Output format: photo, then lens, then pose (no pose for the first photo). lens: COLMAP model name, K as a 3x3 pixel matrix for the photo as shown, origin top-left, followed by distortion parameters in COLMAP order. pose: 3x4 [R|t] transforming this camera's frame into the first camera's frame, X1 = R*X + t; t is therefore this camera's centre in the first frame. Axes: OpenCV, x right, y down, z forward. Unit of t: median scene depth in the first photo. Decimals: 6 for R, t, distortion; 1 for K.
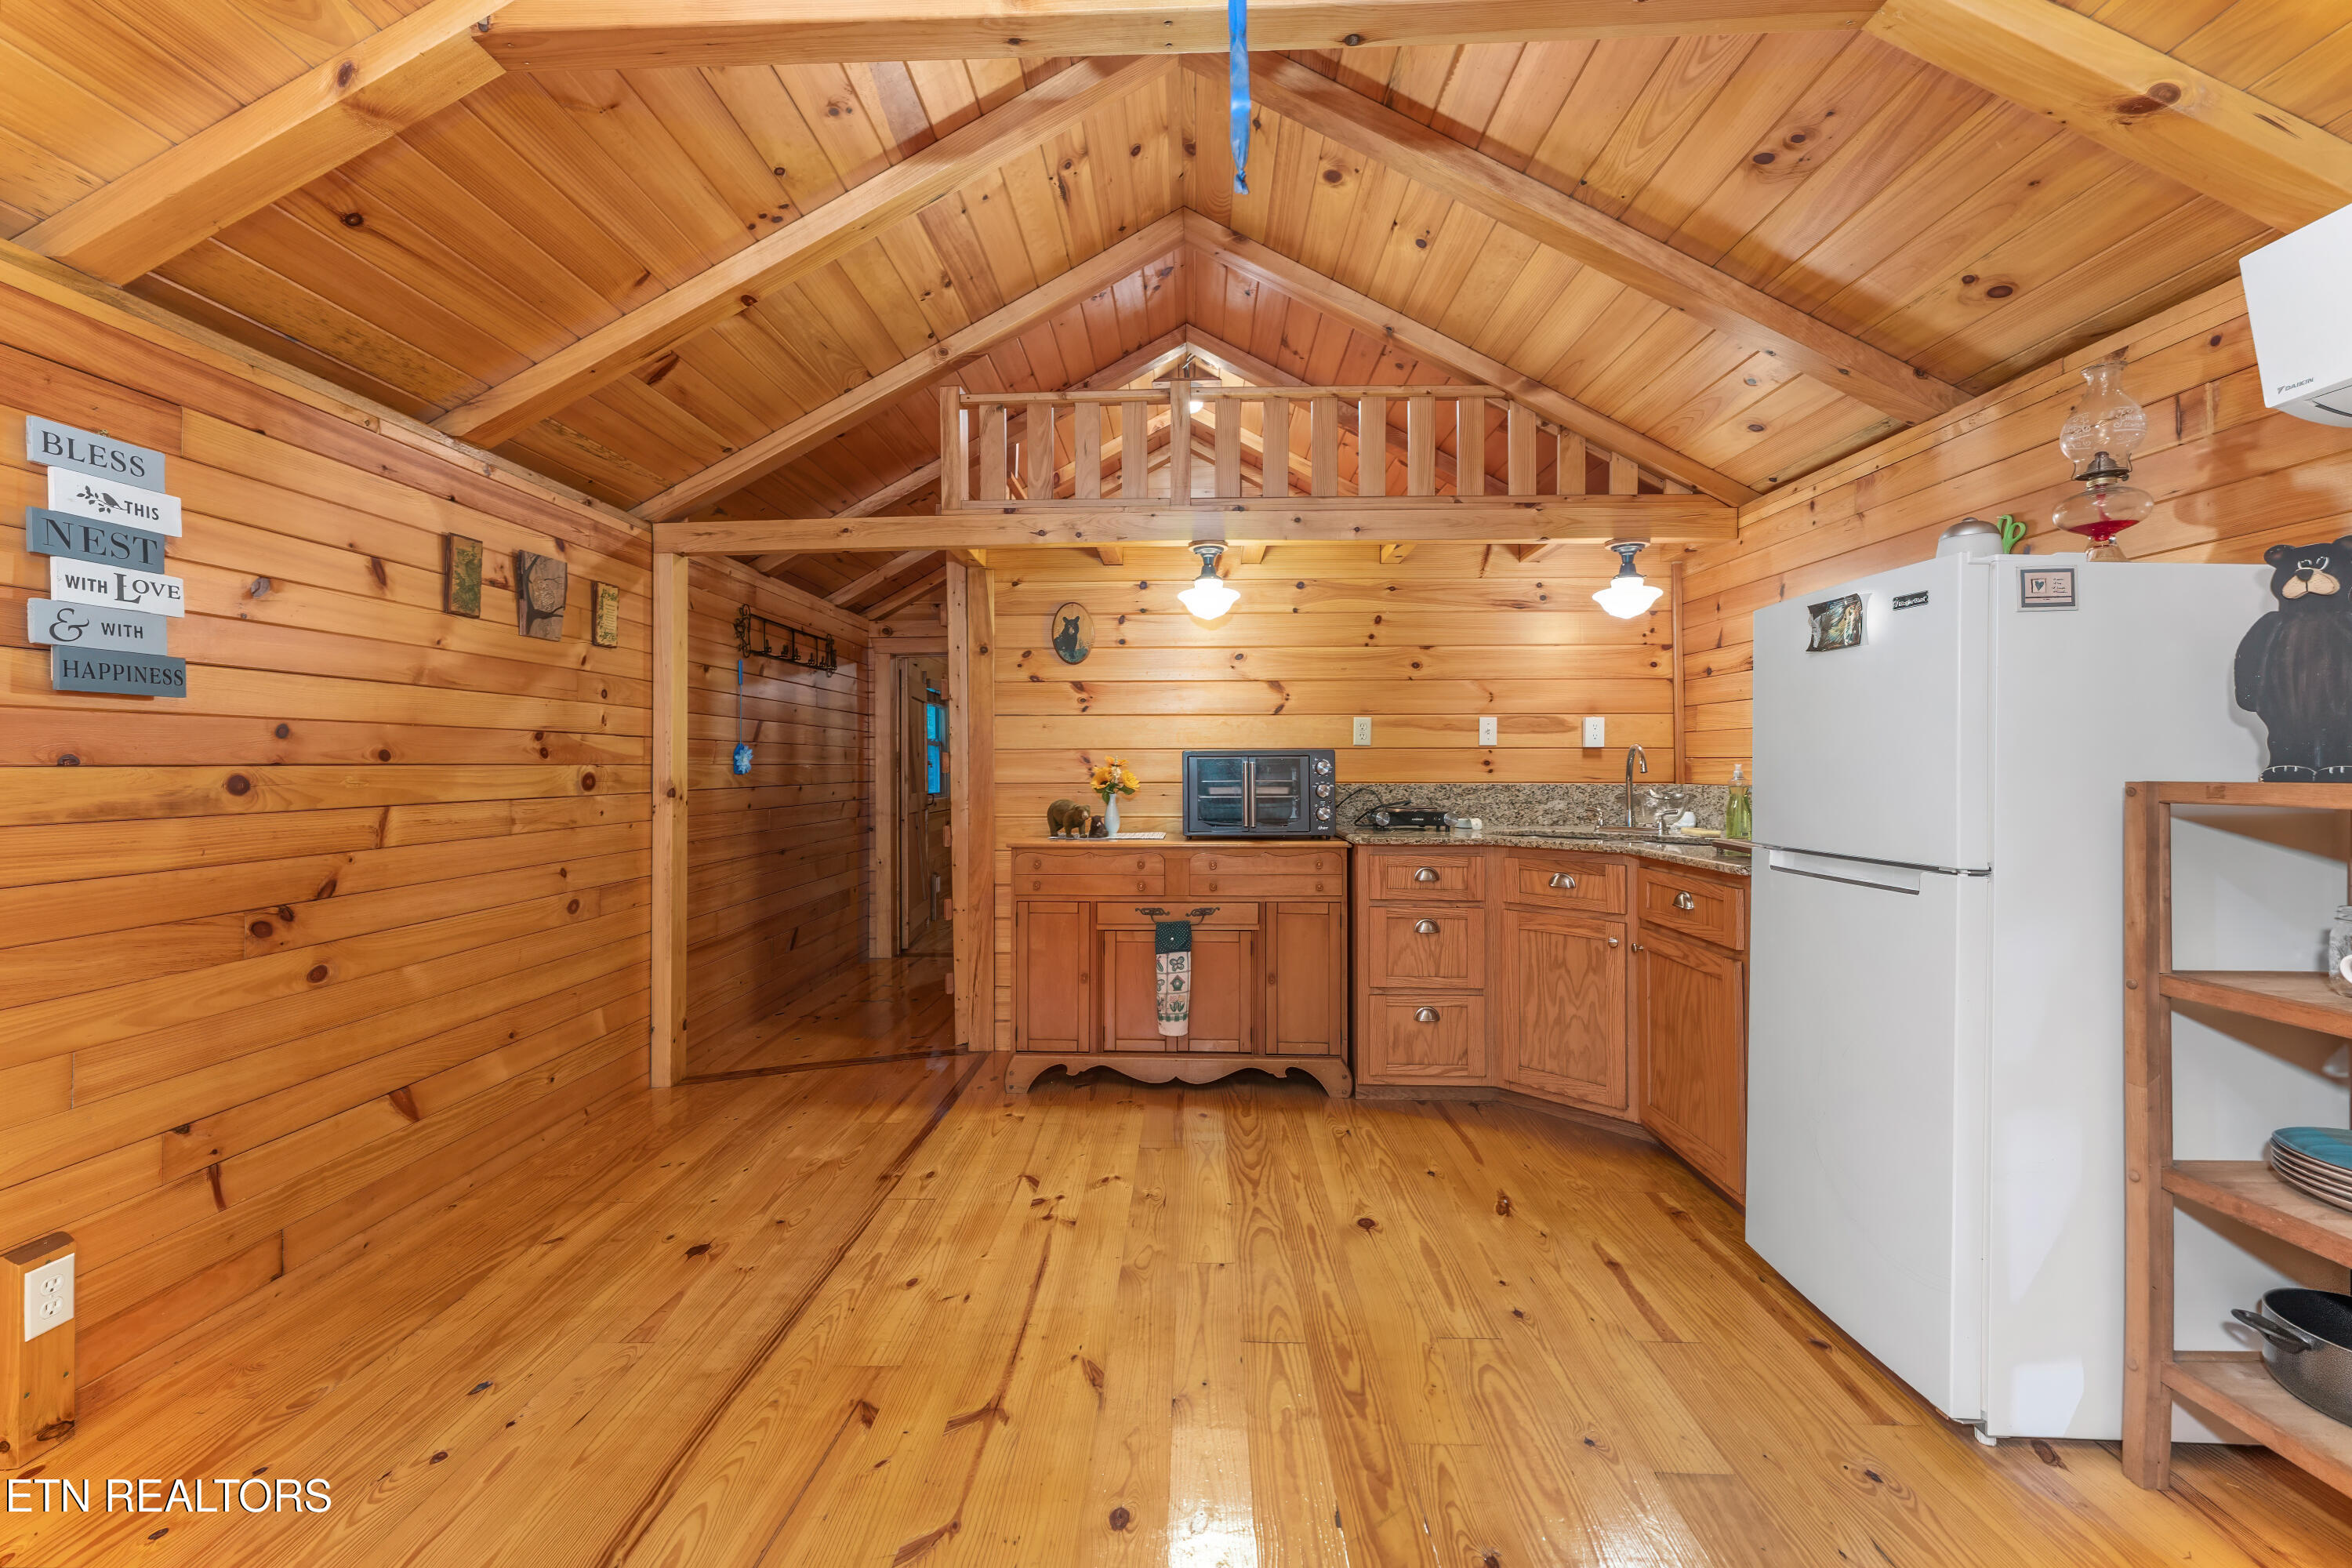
lens RADIAL K [[958.7, 0, 1175.3], [0, 958.7, 762.5], [0, 0, 1]] dist [-0.002621, -0.000359]
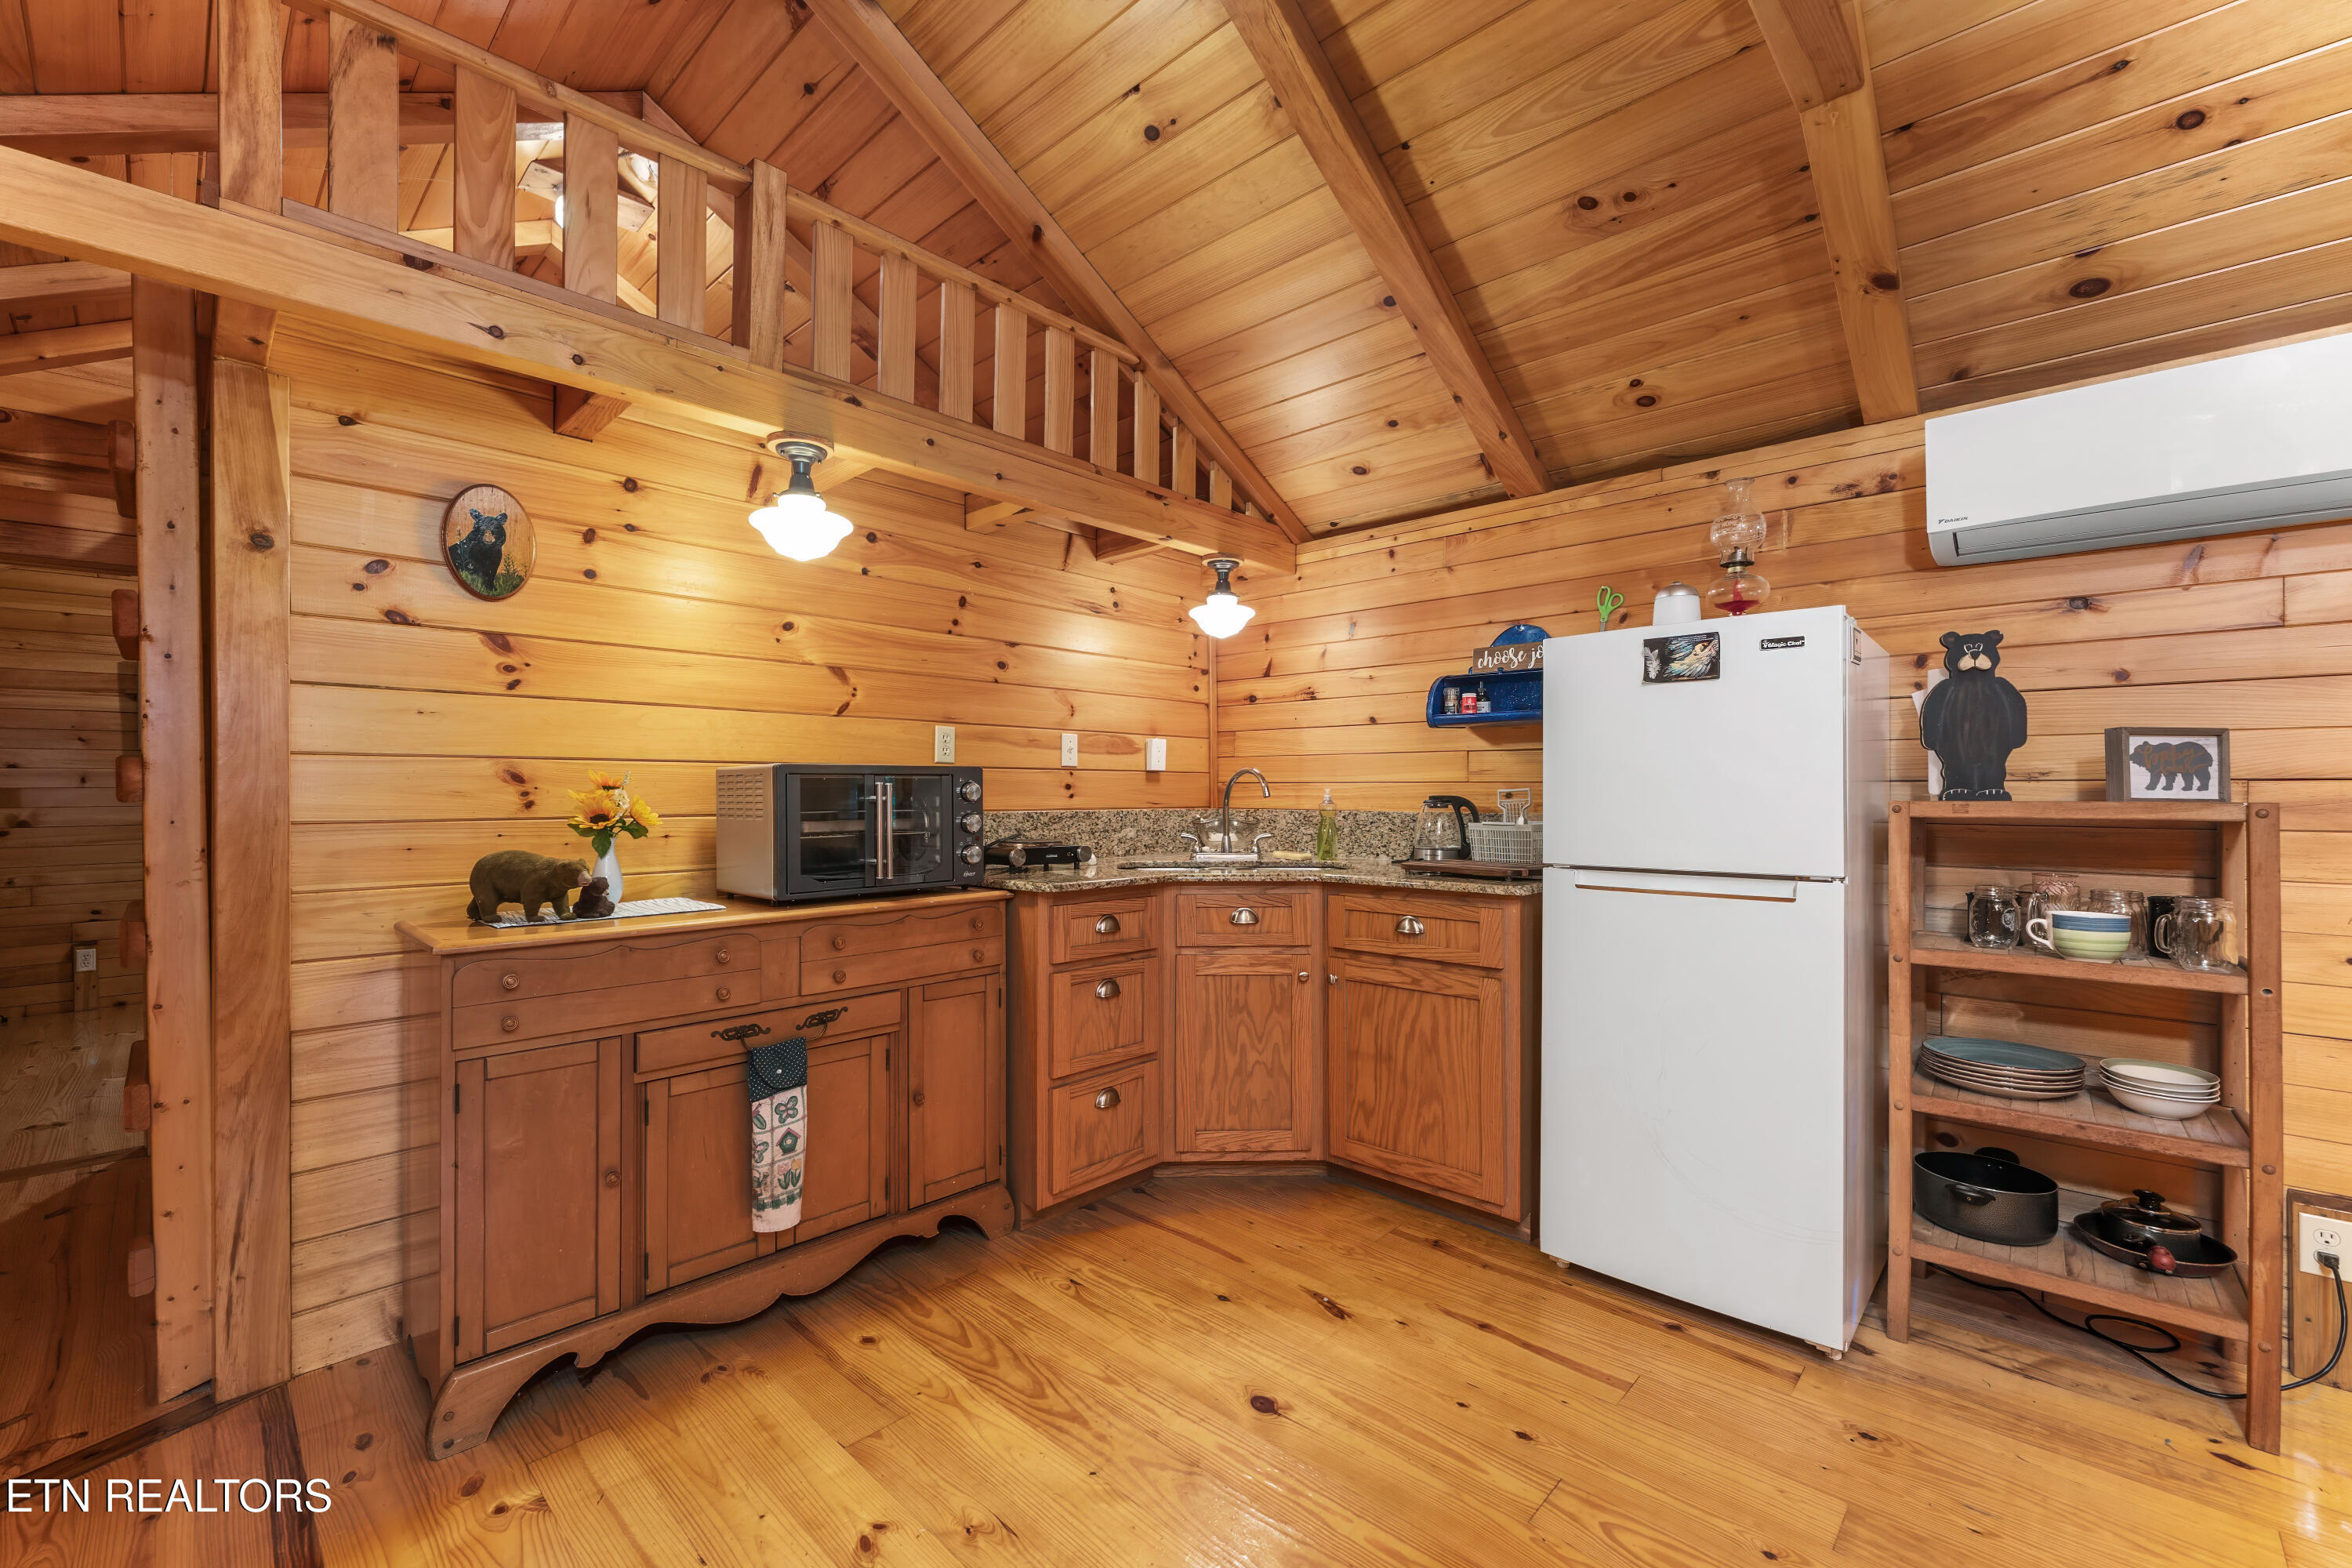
lens RADIAL K [[958.7, 0, 1187.4], [0, 958.7, 793.0], [0, 0, 1]] dist [-0.002621, -0.000359]
pose [[0.667721, 0.000364, 0.744411, -0.282324], [-0.003462, 0.999991, 0.002616, 0.004138], [-0.744403, -0.004324, 0.667716, 0.396566]]
